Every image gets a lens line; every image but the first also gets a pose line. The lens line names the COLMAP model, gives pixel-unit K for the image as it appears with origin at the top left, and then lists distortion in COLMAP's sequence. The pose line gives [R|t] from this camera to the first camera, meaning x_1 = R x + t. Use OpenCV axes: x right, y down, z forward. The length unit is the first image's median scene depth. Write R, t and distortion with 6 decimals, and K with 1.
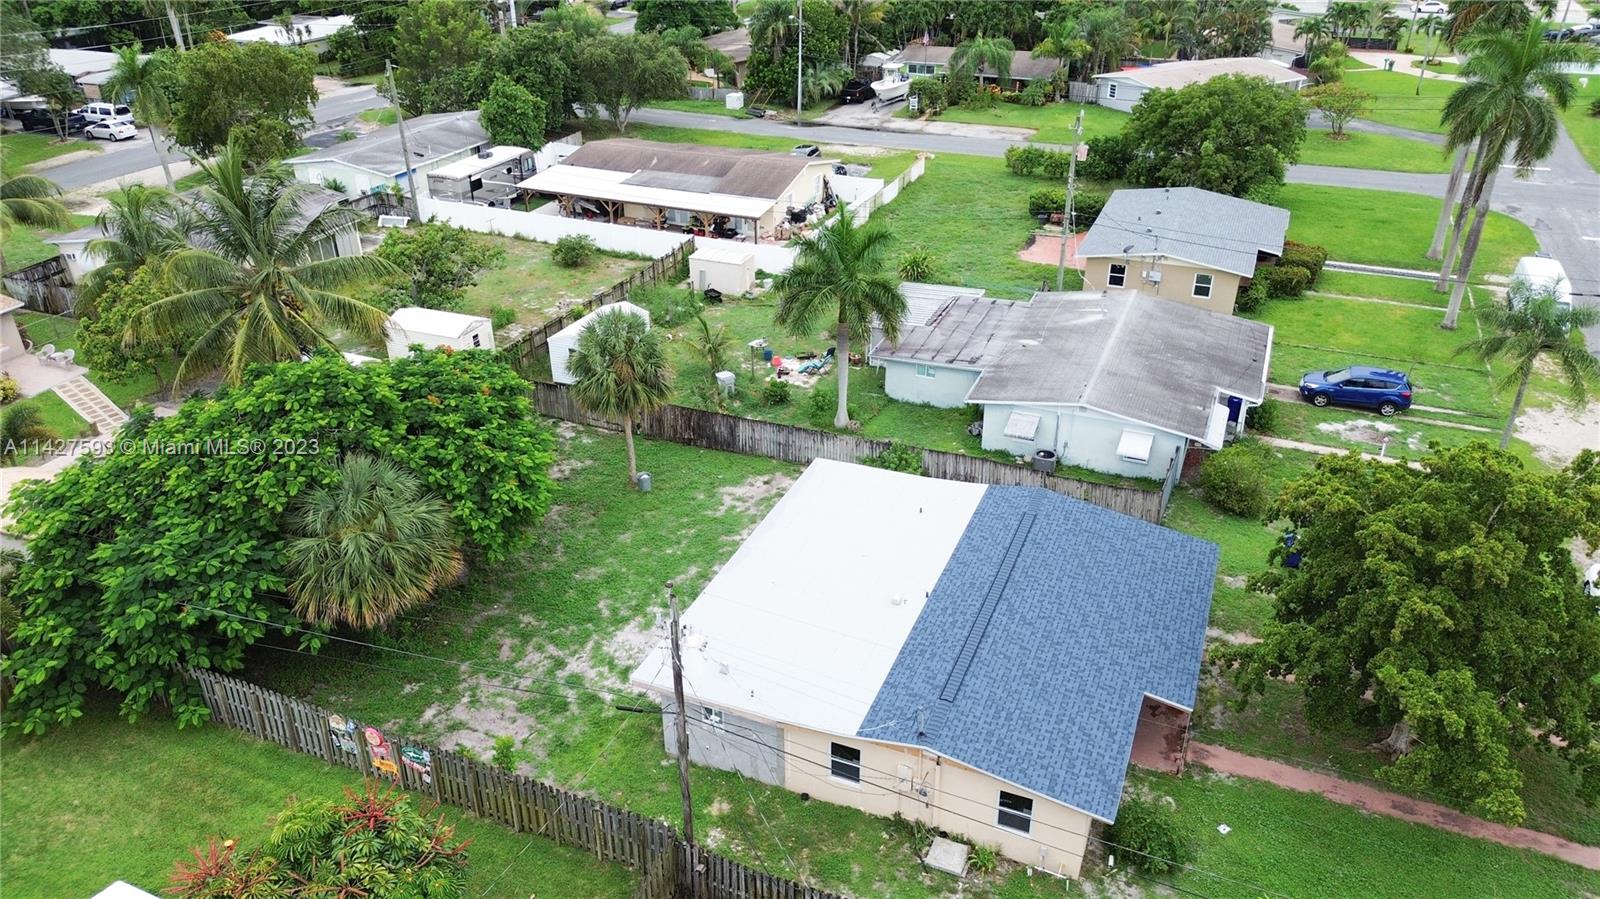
lens RADIAL K [[1168.7, 0, 793.3], [0, 1168.7, 458.3], [0, 0, 1]] dist [0.051176, -0.044222]
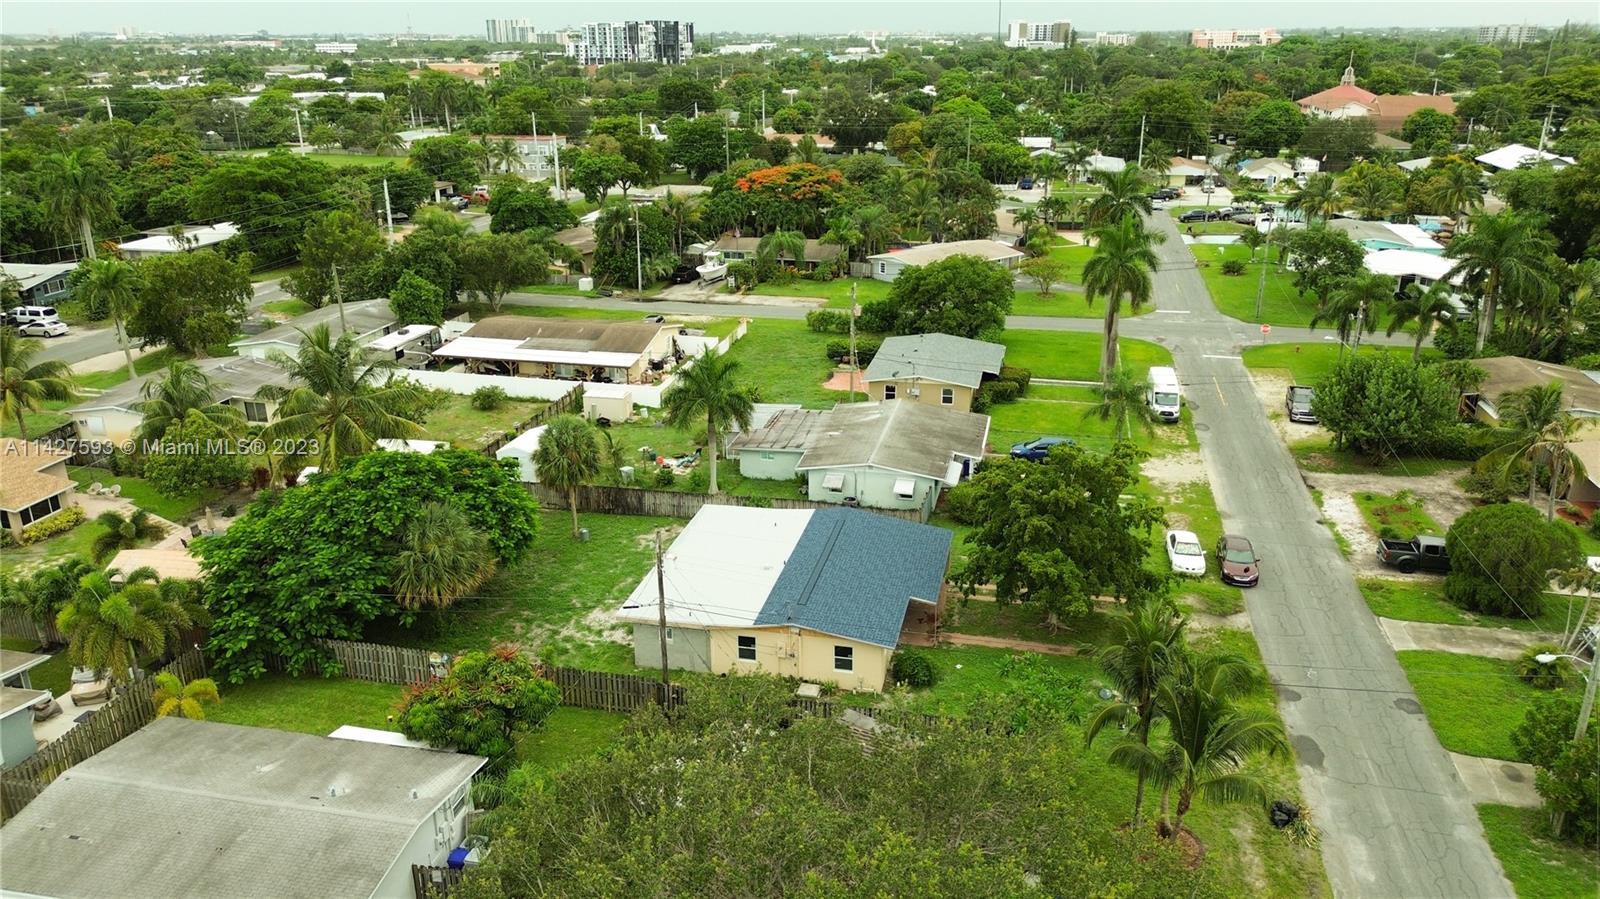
lens RADIAL K [[1168.7, 0, 798.3], [0, 1168.7, 449.5], [0, 0, 1]] dist [0.051176, -0.044222]
pose [[0.985062, -0.057967, 0.162148, -0.086018], [0.081769, 0.986164, -0.144205, 0.133866], [-0.151546, 0.155310, 0.976173, -0.446185]]
